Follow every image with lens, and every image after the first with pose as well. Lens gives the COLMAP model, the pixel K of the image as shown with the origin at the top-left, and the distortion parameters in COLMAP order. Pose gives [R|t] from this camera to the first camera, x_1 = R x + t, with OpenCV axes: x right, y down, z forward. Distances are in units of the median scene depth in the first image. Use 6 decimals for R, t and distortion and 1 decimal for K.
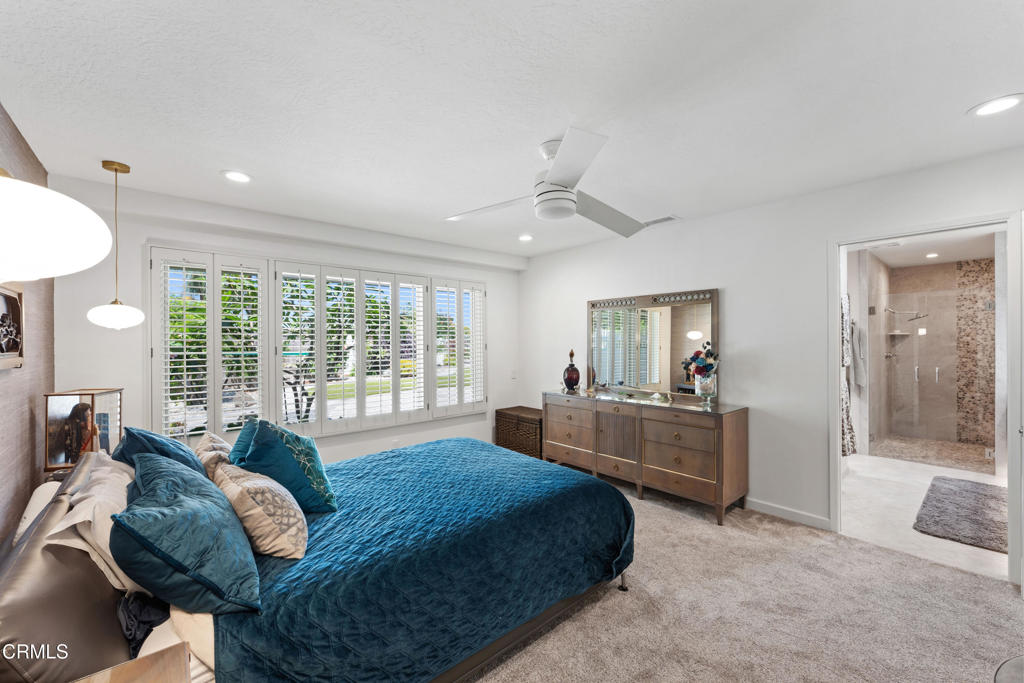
lens RADIAL K [[408.8, 0, 509.5], [0, 408.8, 342.5], [0, 0, 1]] dist [0.001492, 0.000467]
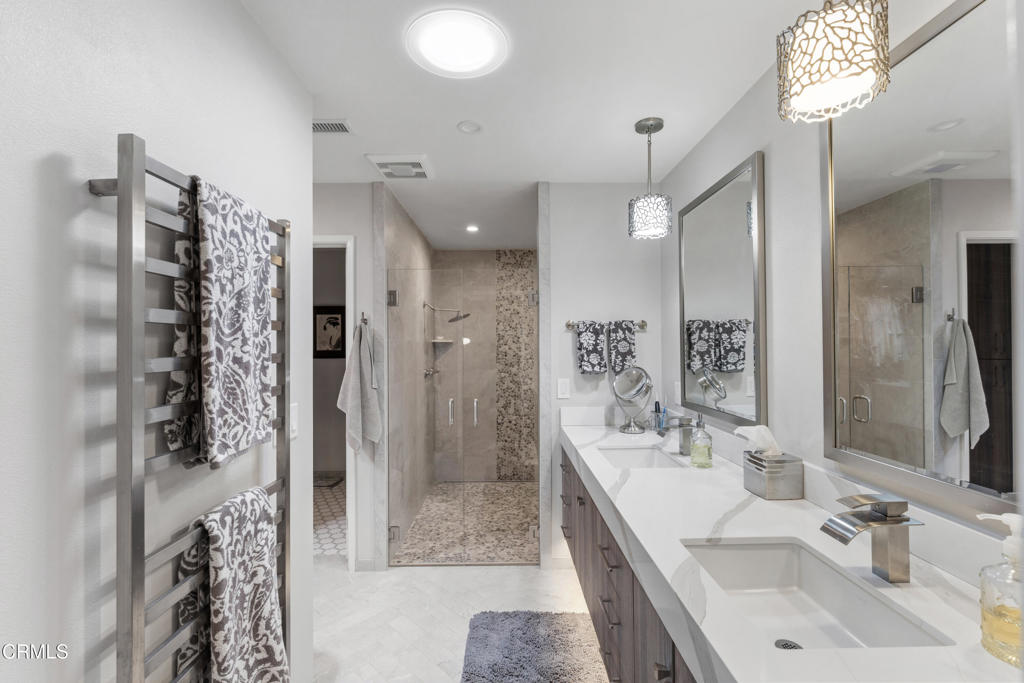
lens RADIAL K [[437.3, 0, 512.6], [0, 437.3, 343.5], [0, 0, 1]] dist [-0.001996, -0.000064]
pose [[0.644516, 0.004277, 0.764579, 0.476215], [0.003158, 0.999961, -0.008256, -0.011197], [-0.764585, 0.007735, 0.644477, 0.440913]]
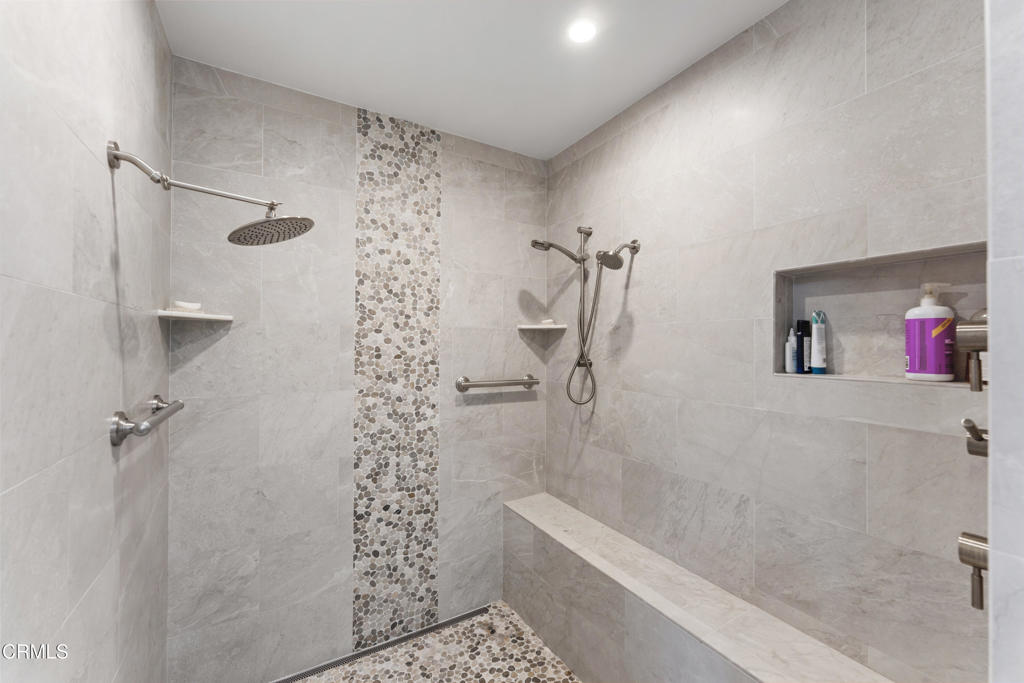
lens RADIAL K [[408.8, 0, 510.1], [0, 408.8, 340.9], [0, 0, 1]] dist [0.001492, 0.000467]
pose [[0.190954, 0.007290, 0.981572, 0.797287], [-0.008675, 0.999946, -0.005739, -0.006951], [-0.981561, -0.007420, 0.191007, 0.820651]]
